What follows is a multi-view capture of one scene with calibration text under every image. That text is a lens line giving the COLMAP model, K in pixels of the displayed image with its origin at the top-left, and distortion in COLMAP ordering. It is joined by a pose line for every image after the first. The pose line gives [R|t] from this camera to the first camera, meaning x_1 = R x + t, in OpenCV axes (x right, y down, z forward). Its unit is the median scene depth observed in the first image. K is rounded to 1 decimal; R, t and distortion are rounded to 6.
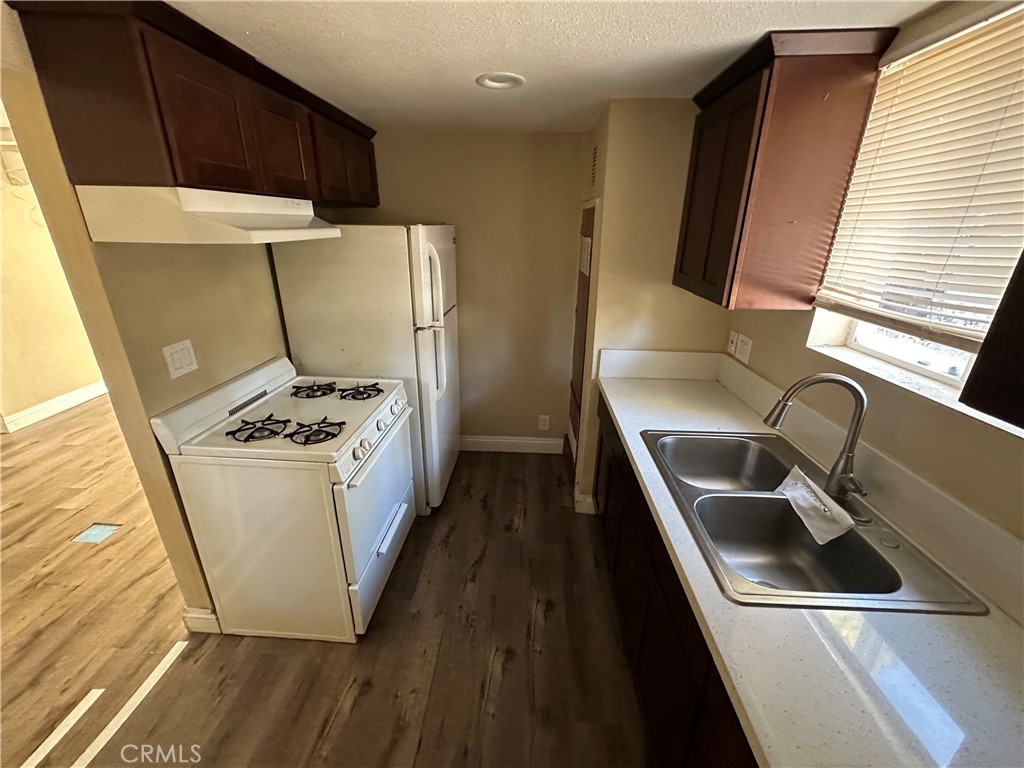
lens RADIAL K [[413.5, 0, 511.4], [0, 413.5, 379.8], [0, 0, 1]] dist [-0.000499, 0.000250]
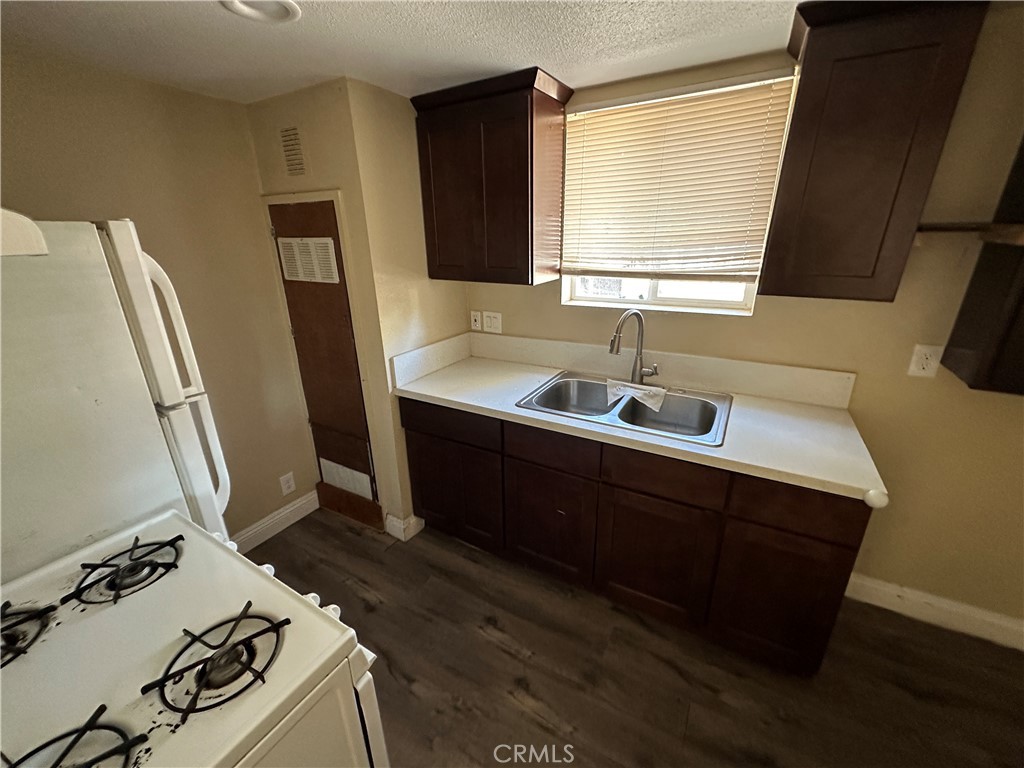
lens RADIAL K [[413.5, 0, 511.4], [0, 413.5, 379.8], [0, 0, 1]] dist [-0.000499, 0.000250]
pose [[0.463803, -0.316137, 0.827613, -0.518769], [0.331766, 0.928169, 0.168623, -0.114236], [-0.821473, 0.196366, 0.535371, 0.364679]]
